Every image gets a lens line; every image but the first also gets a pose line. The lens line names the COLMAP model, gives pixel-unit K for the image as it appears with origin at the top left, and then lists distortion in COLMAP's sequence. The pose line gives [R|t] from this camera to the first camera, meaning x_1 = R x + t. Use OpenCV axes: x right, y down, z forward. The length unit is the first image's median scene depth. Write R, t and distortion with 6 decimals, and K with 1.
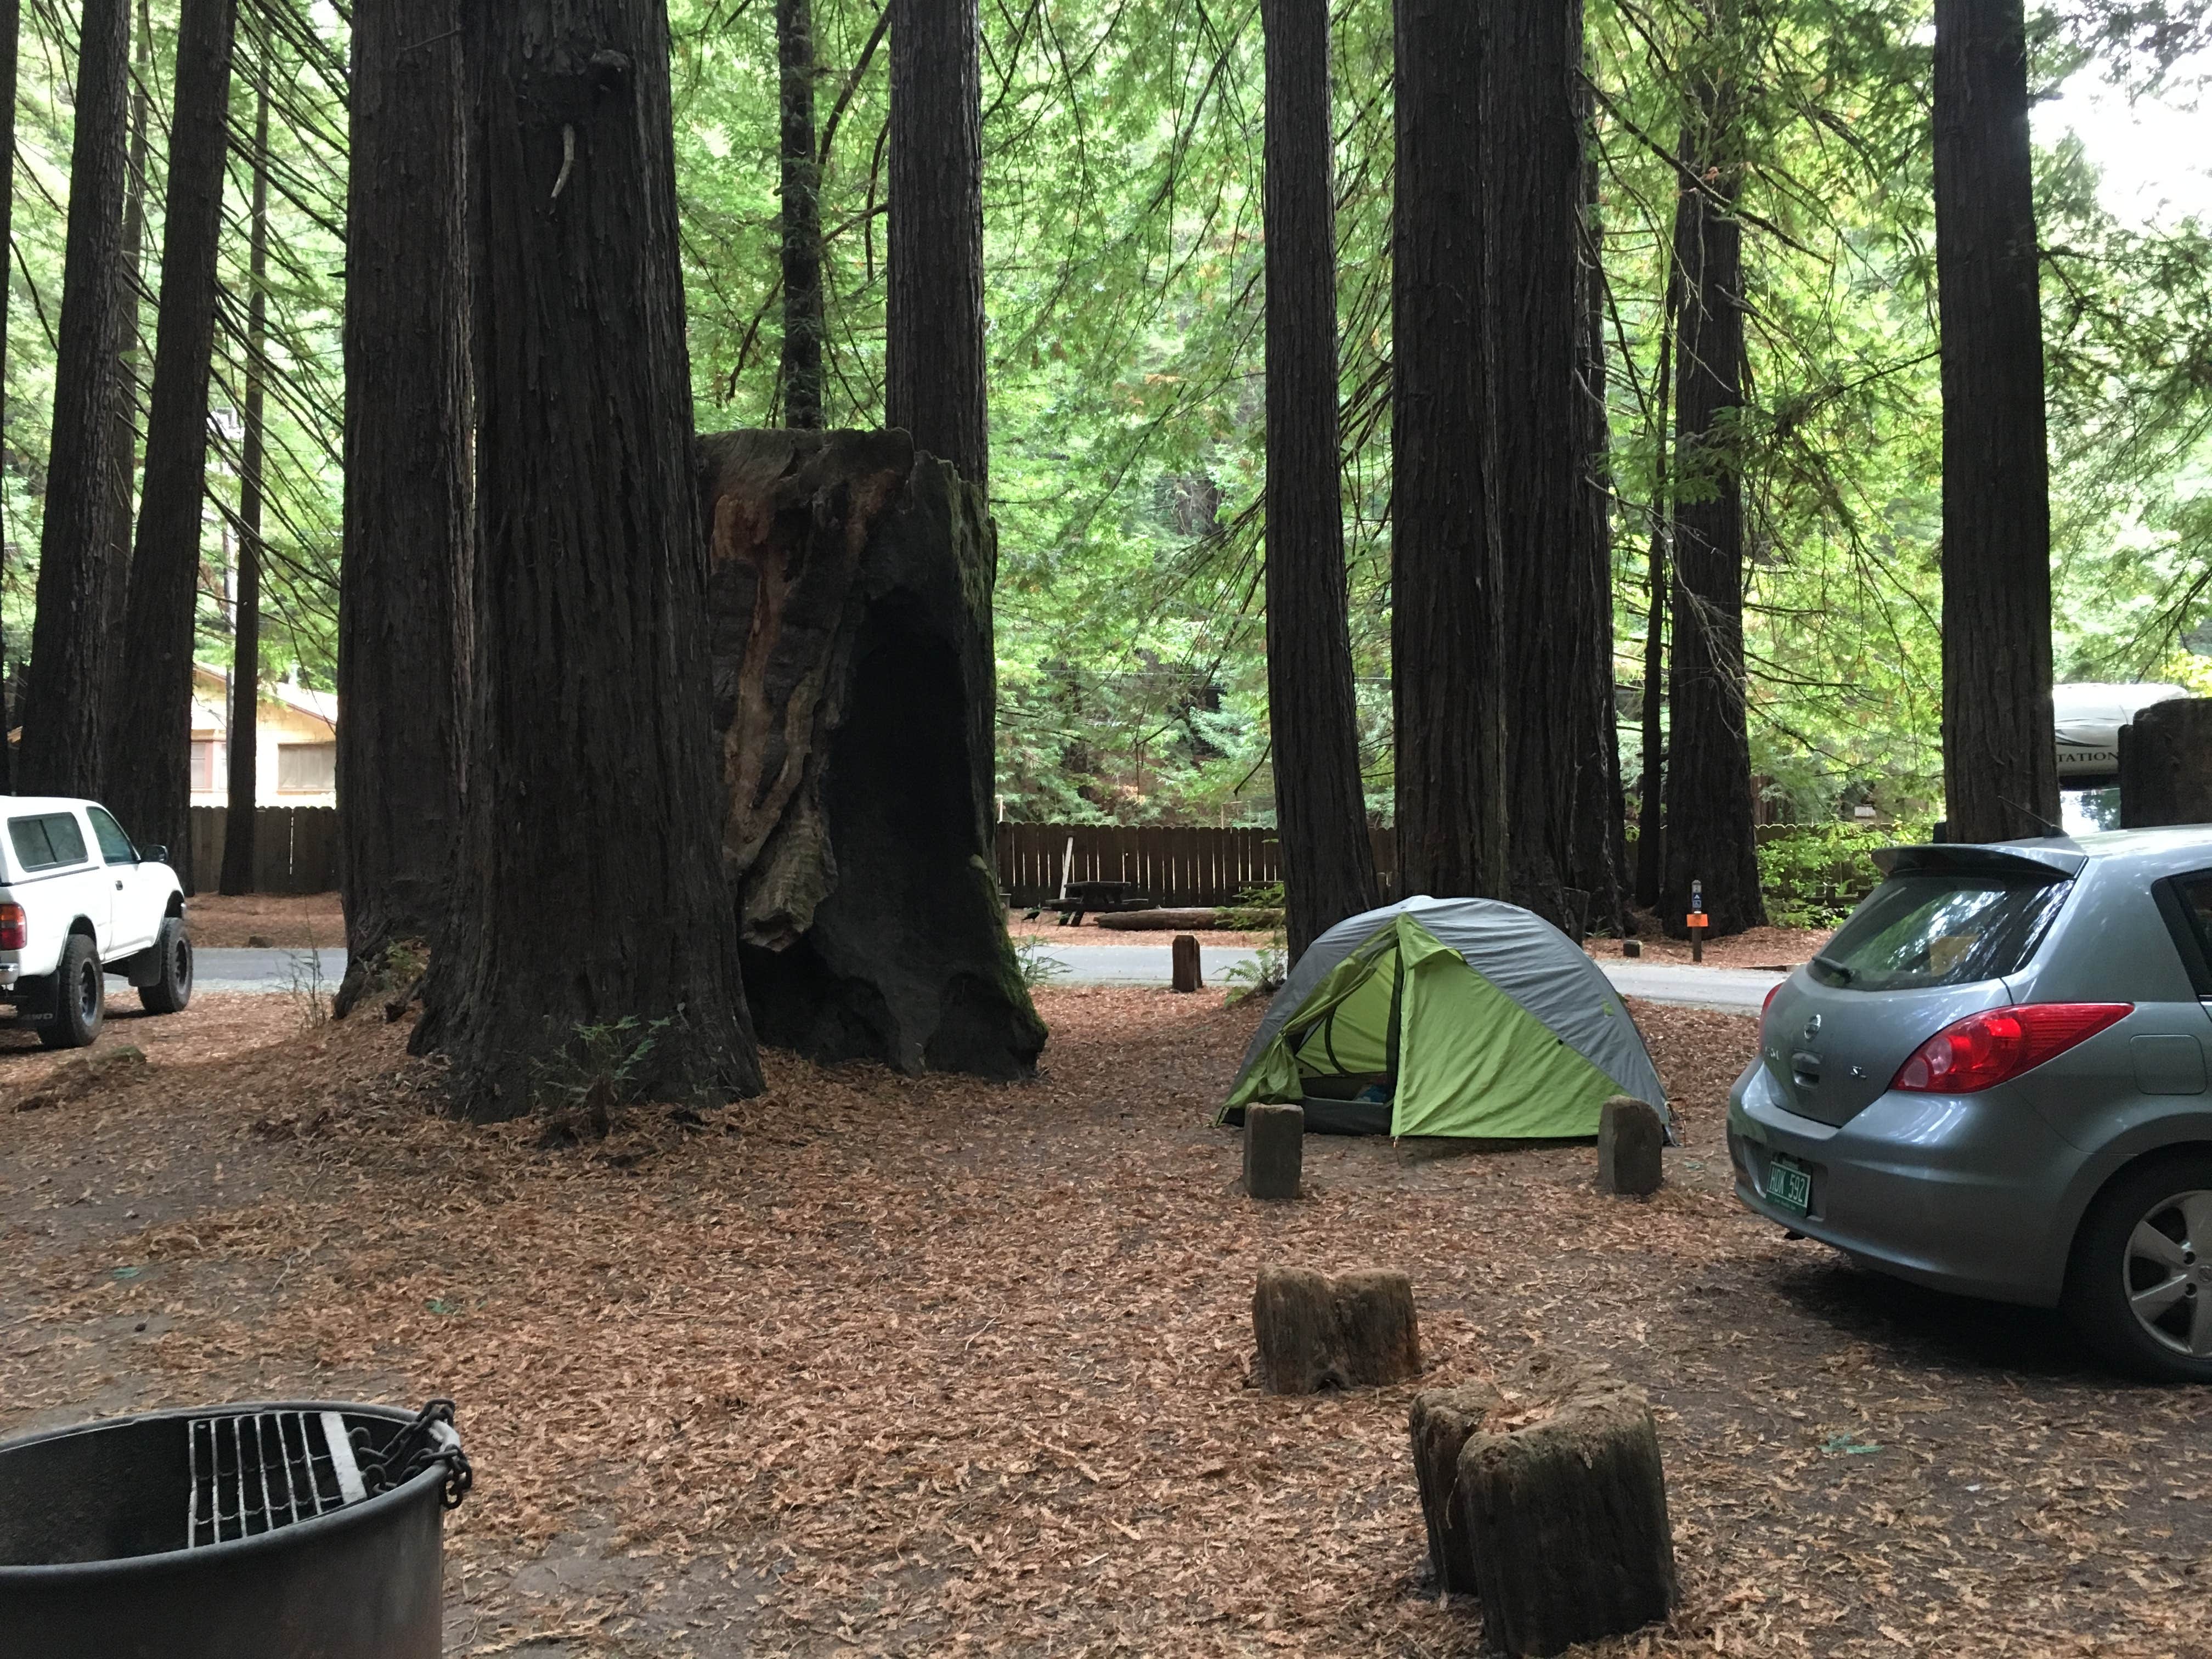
lens RADIAL K [[1853.3, 0, 1106.0], [0, 1853.3, 829.5], [0, 0, 1]] dist [0.069793, -0.095112]
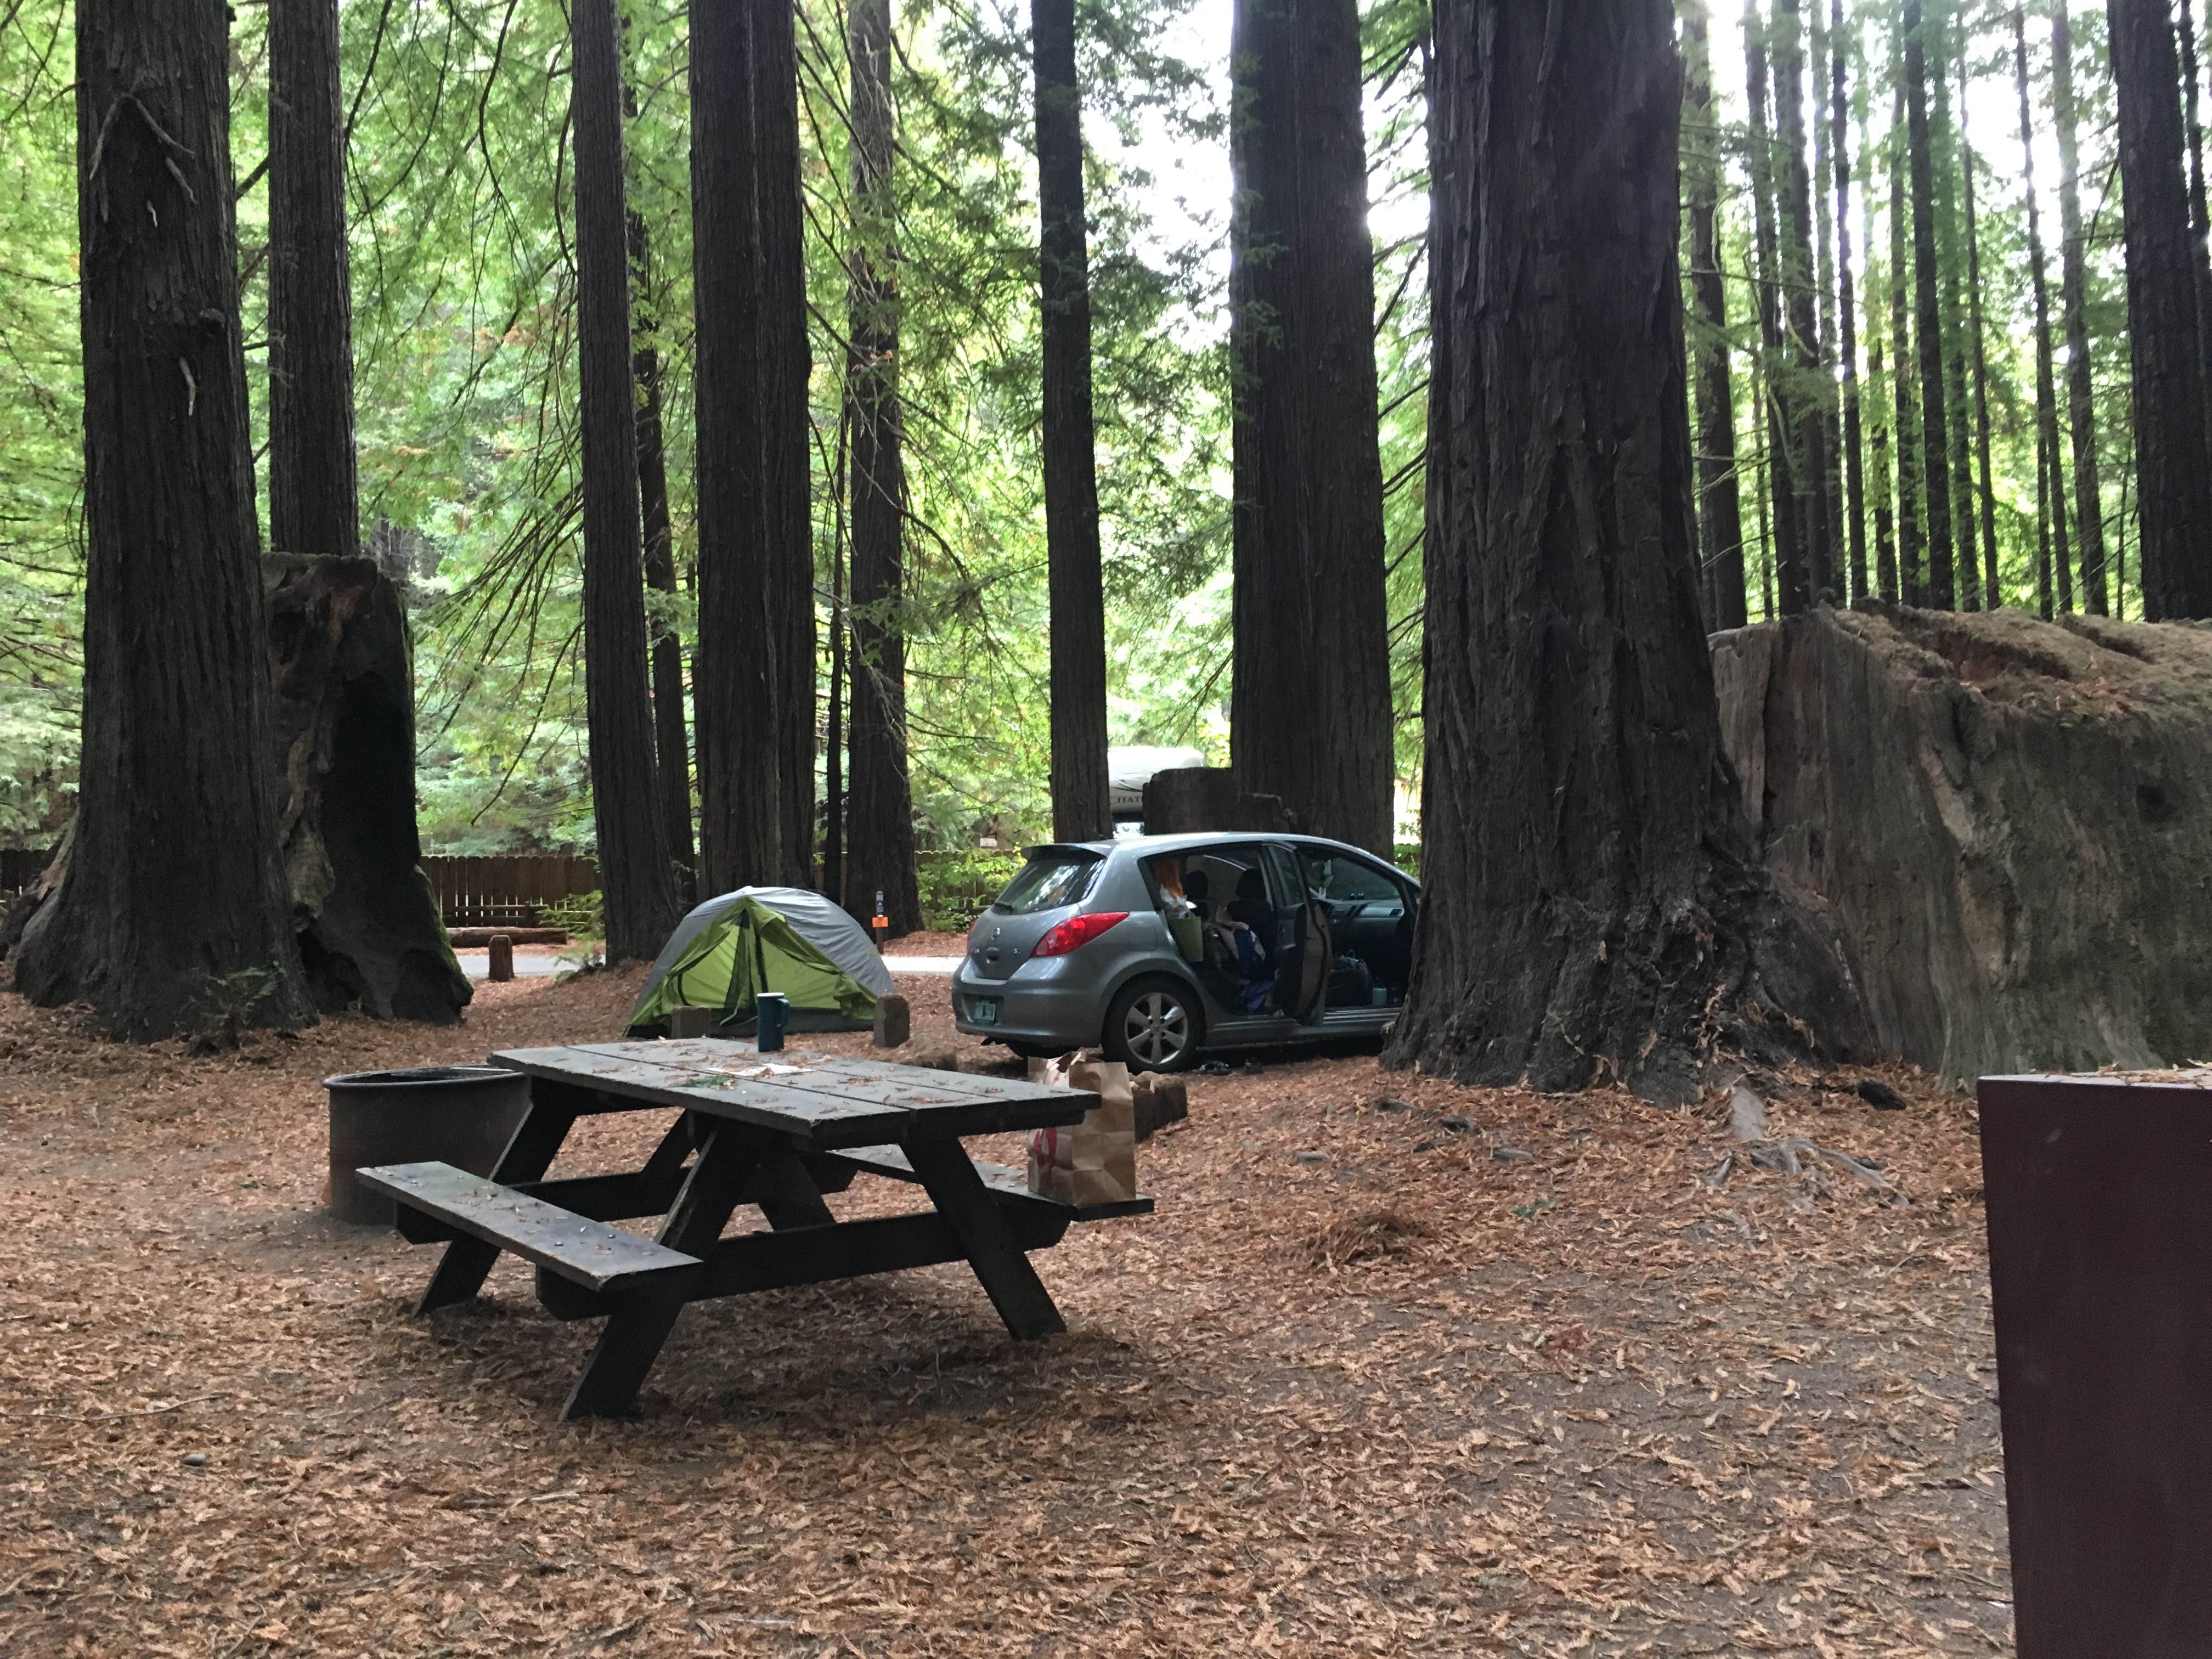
lens RADIAL K [[1853.3, 0, 1106.0], [0, 1853.3, 829.5], [0, 0, 1]] dist [0.069793, -0.095112]
pose [[0.900047, 0.001051, 0.435791, -0.077708], [0.006699, 0.999846, -0.016245, 0.004880], [-0.435740, 0.017541, 0.899901, -0.172174]]
